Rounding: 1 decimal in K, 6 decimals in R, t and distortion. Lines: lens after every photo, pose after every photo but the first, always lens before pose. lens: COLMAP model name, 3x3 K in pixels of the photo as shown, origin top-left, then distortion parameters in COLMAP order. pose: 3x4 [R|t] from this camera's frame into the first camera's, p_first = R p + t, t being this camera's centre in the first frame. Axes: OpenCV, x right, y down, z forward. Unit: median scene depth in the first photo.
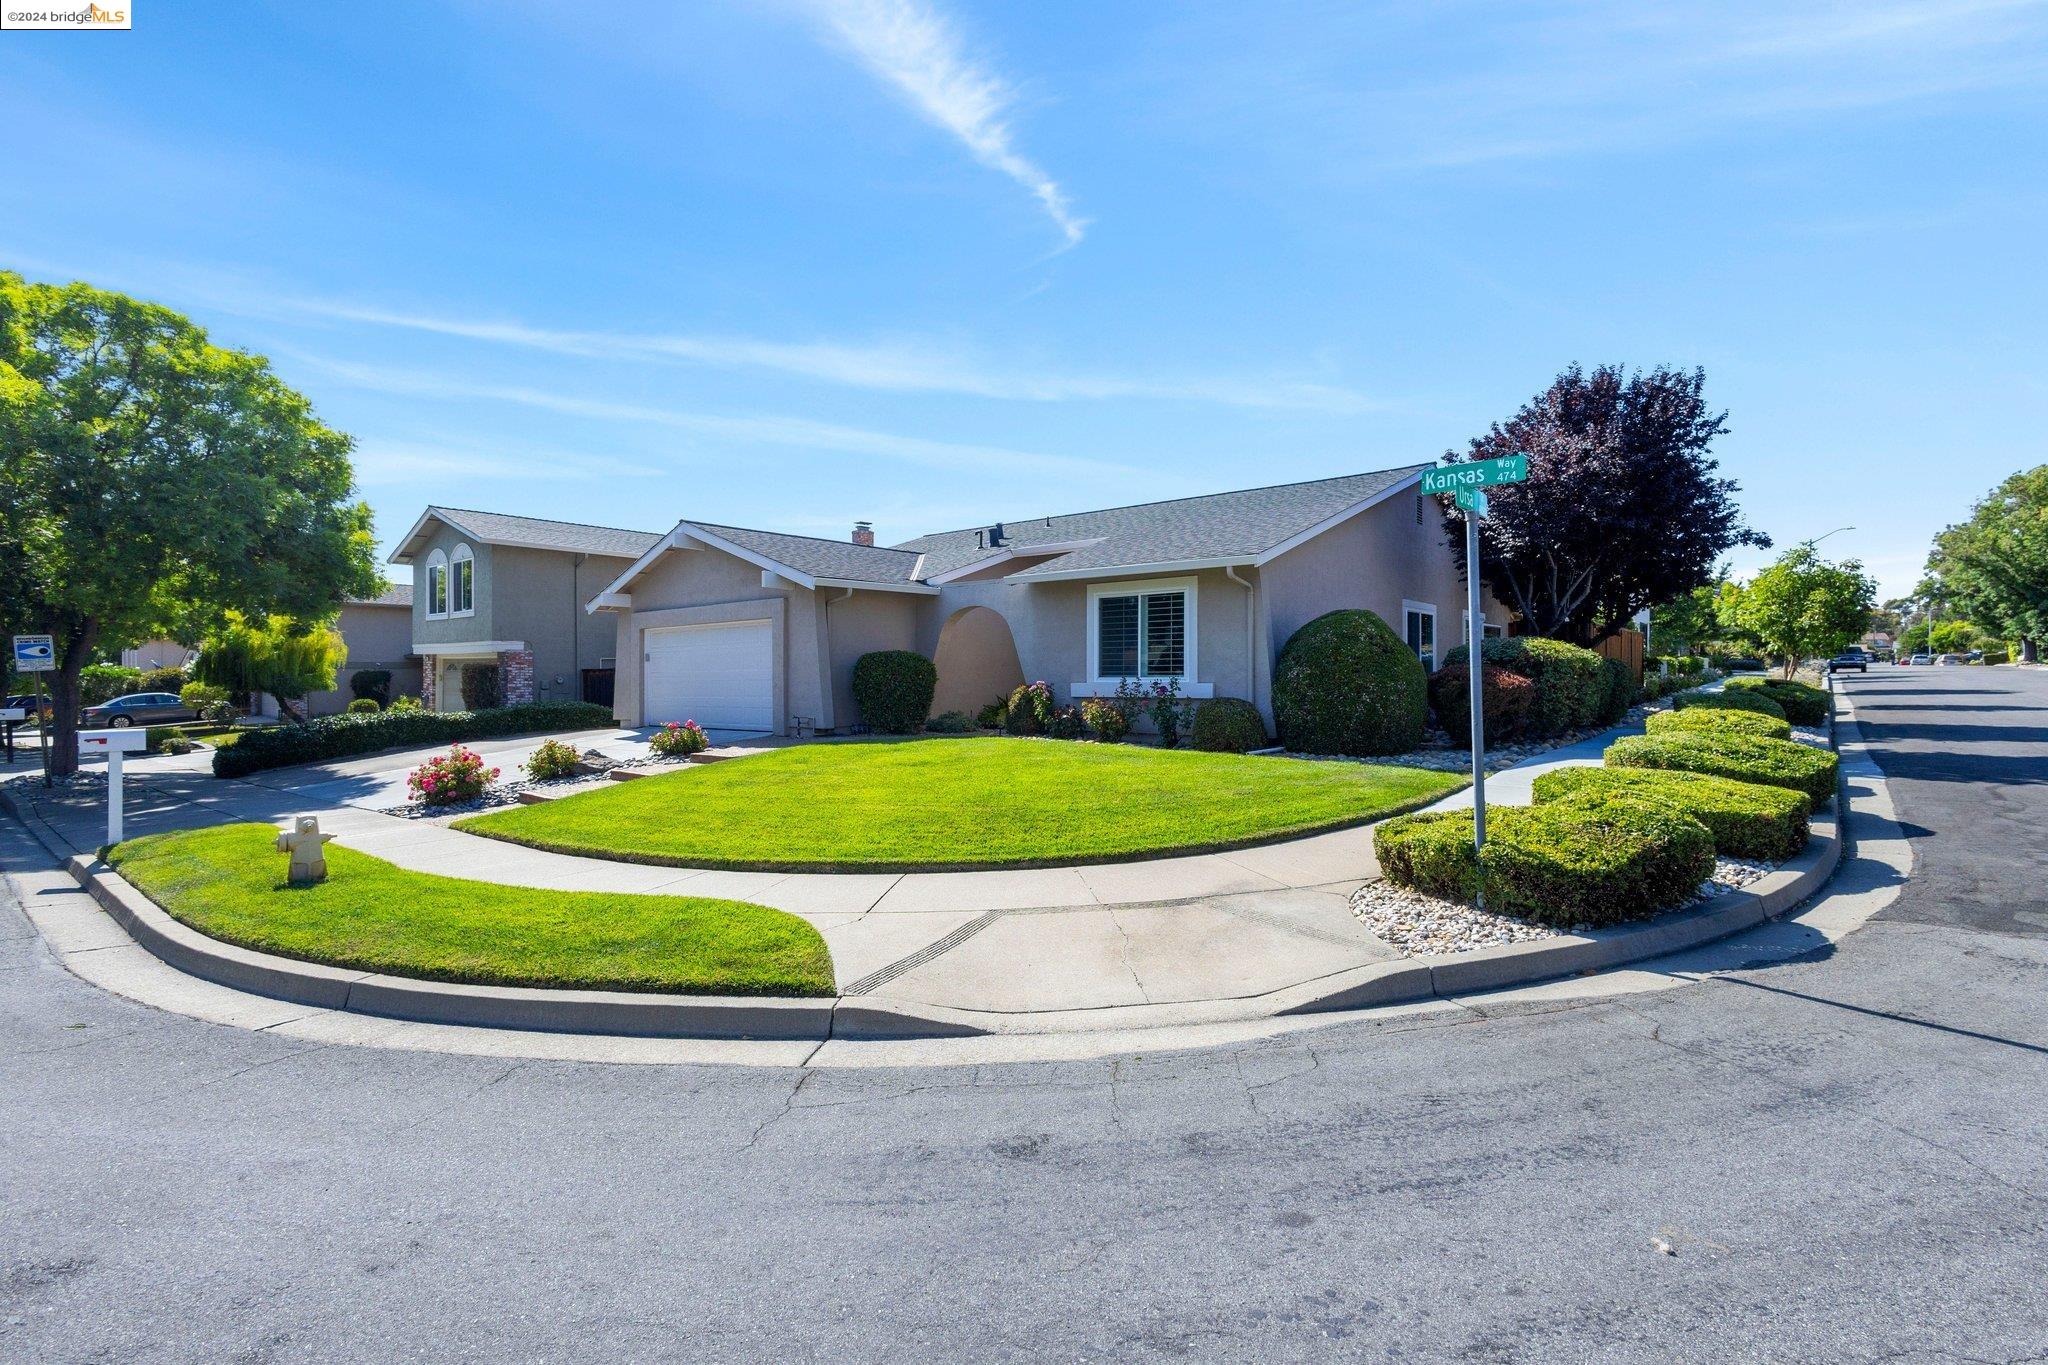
lens RADIAL K [[1502.8, 0, 1024.0], [0, 1502.8, 682.5], [0, 0, 1]] dist [0.056798, -0.079723]
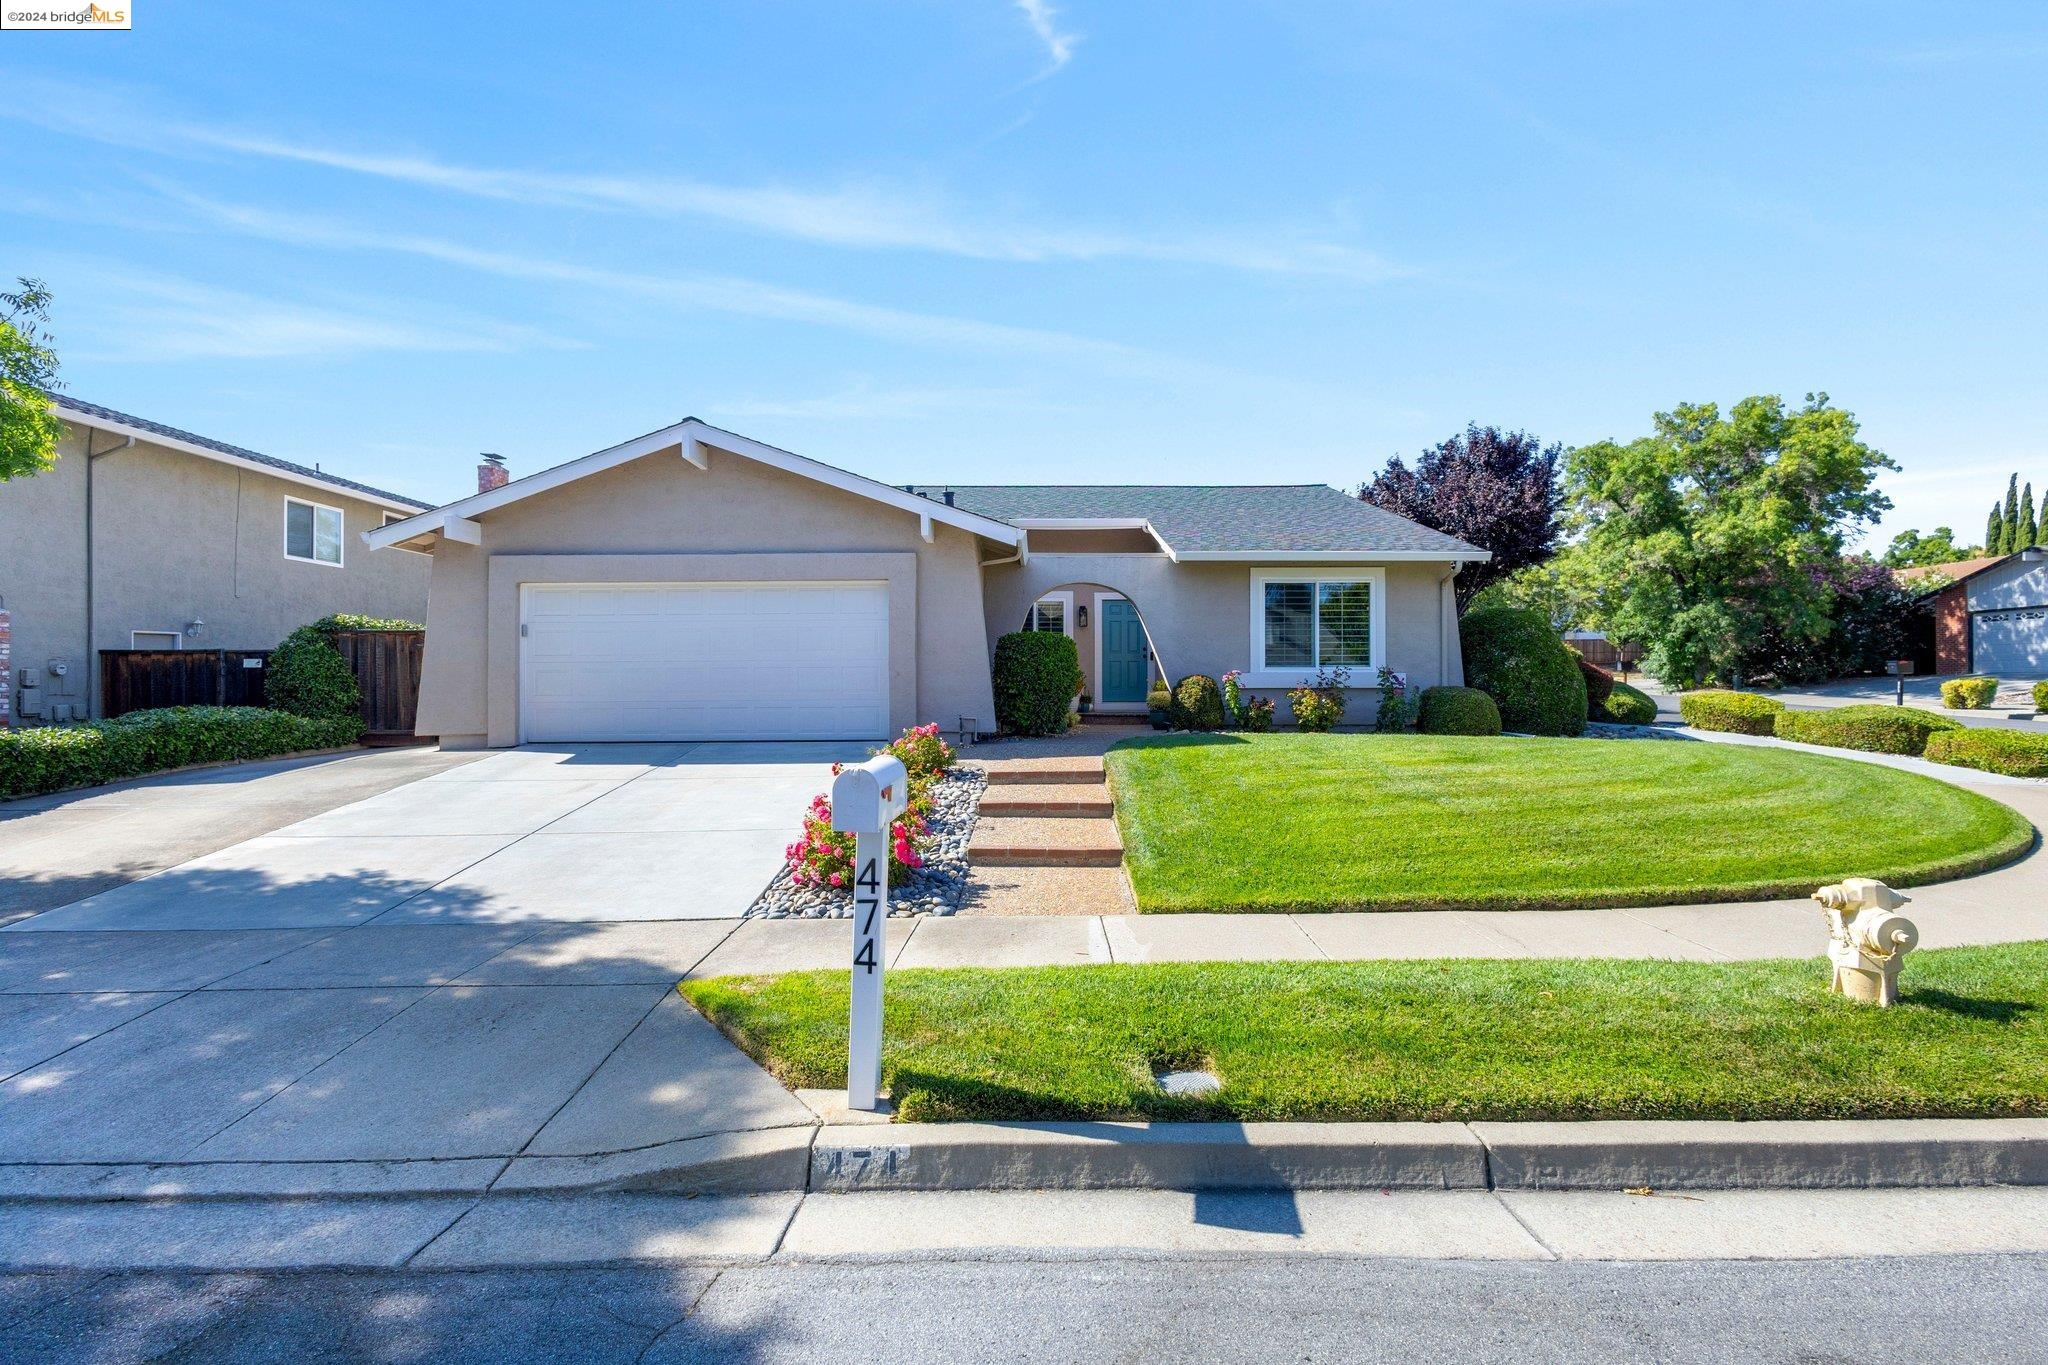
lens RADIAL K [[1502.8, 0, 1024.0], [0, 1502.8, 682.5], [0, 0, 1]] dist [0.056798, -0.079723]
pose [[0.545660, 0.015403, 0.837865, -0.796428], [0.010575, 0.999625, -0.025264, 0.027179], [-0.837940, 0.022646, 0.545292, 0.602303]]
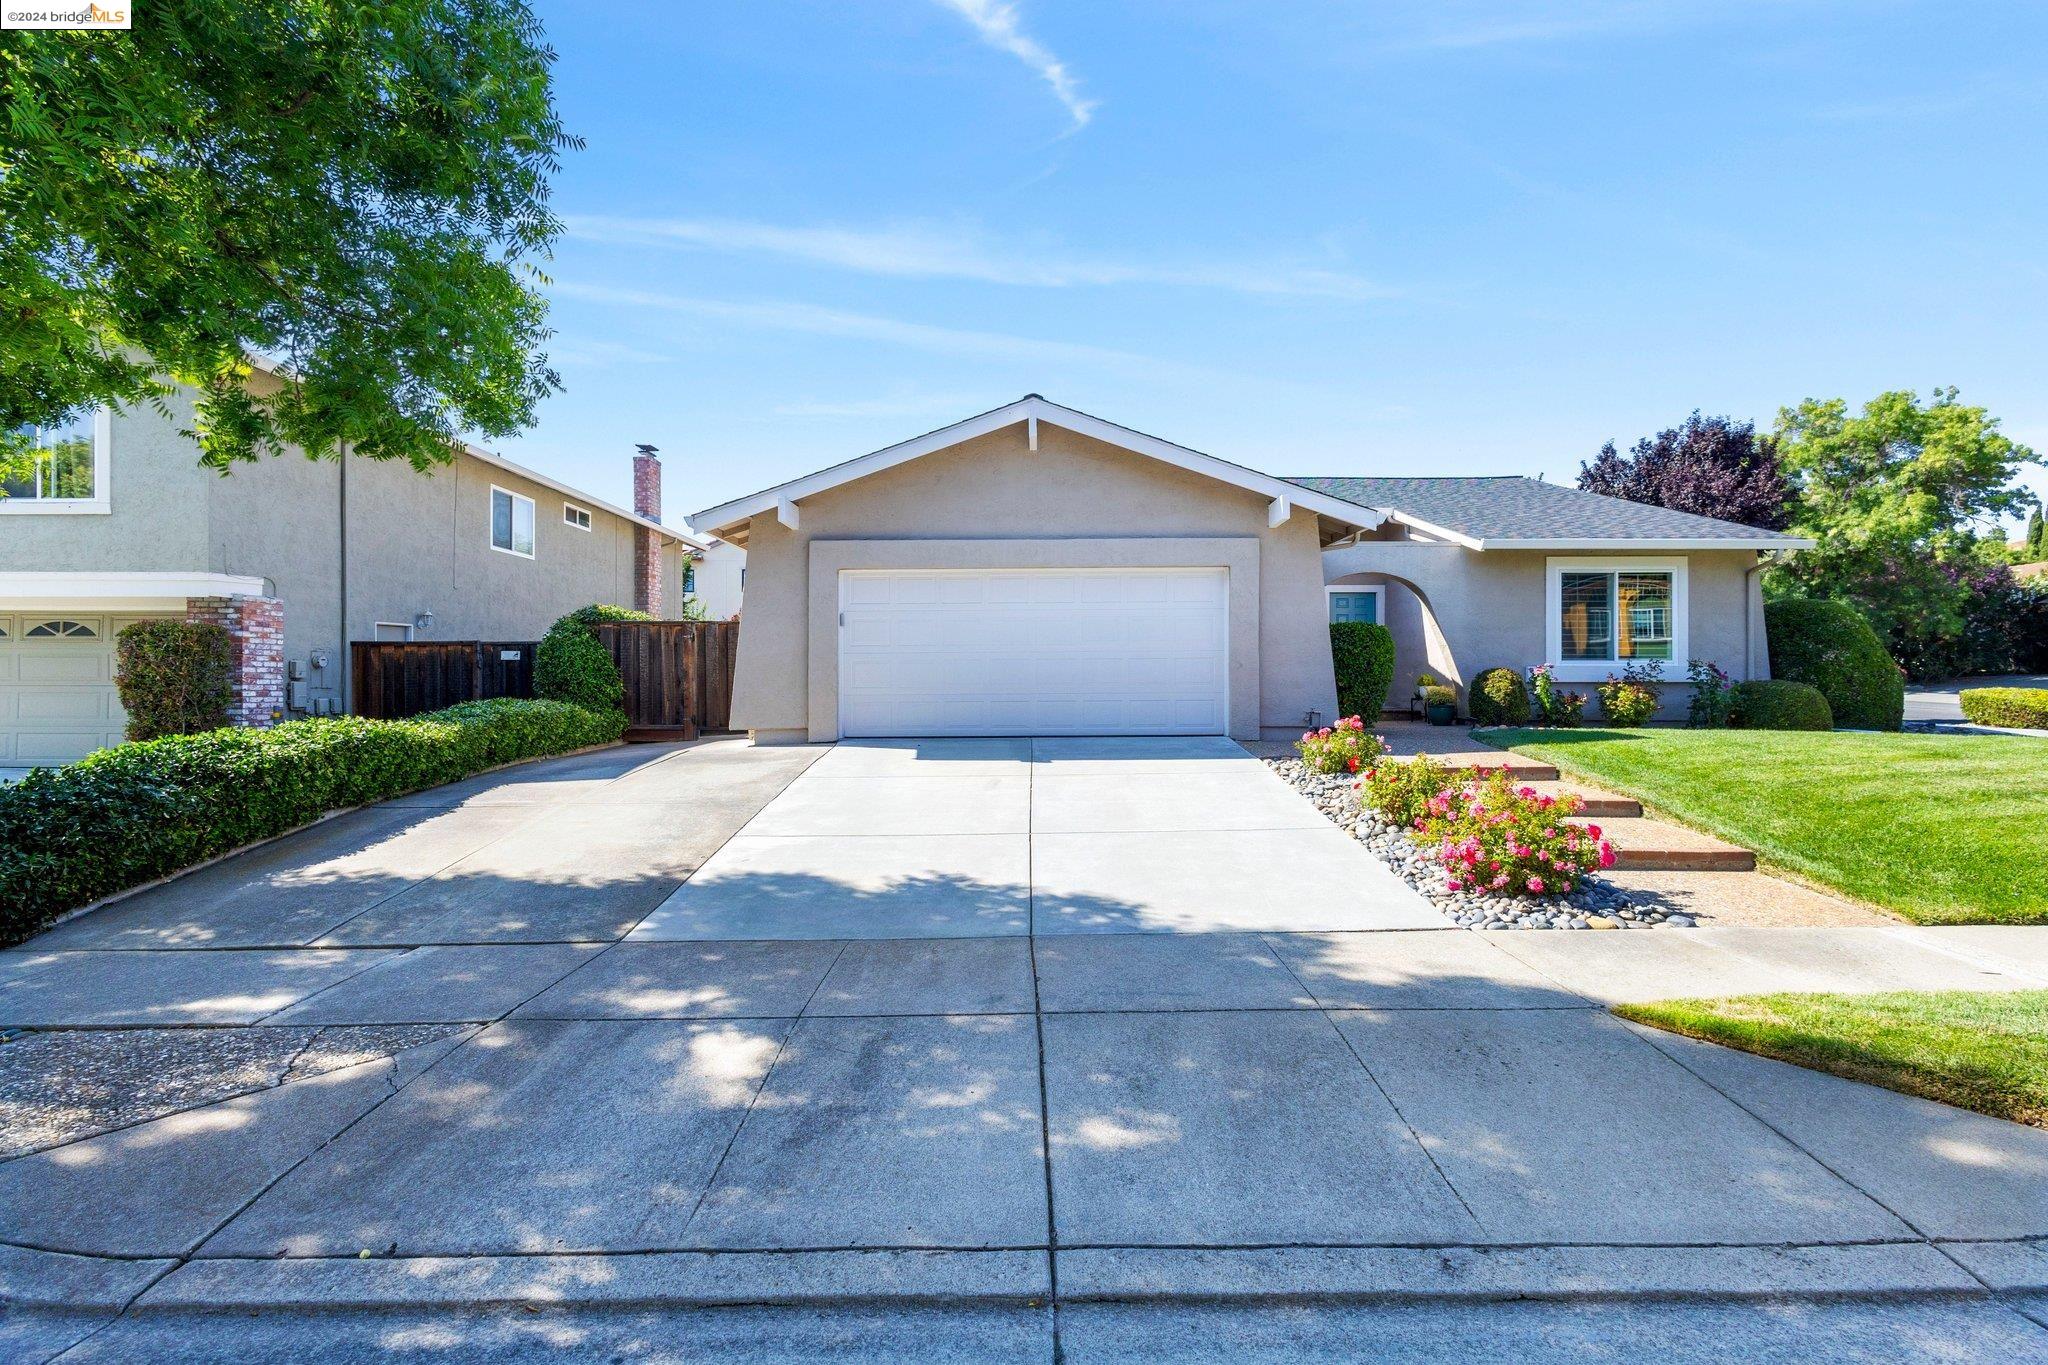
lens RADIAL K [[1493.9, 0, 1024.0], [0, 1493.9, 682.5], [0, 0, 1]] dist [0.023478, 0.000571]
pose [[0.540401, 0.016631, 0.841243, -0.853589], [0.009960, 0.999608, -0.026160, 0.028901], [-0.841349, 0.022515, 0.540023, 0.773429]]
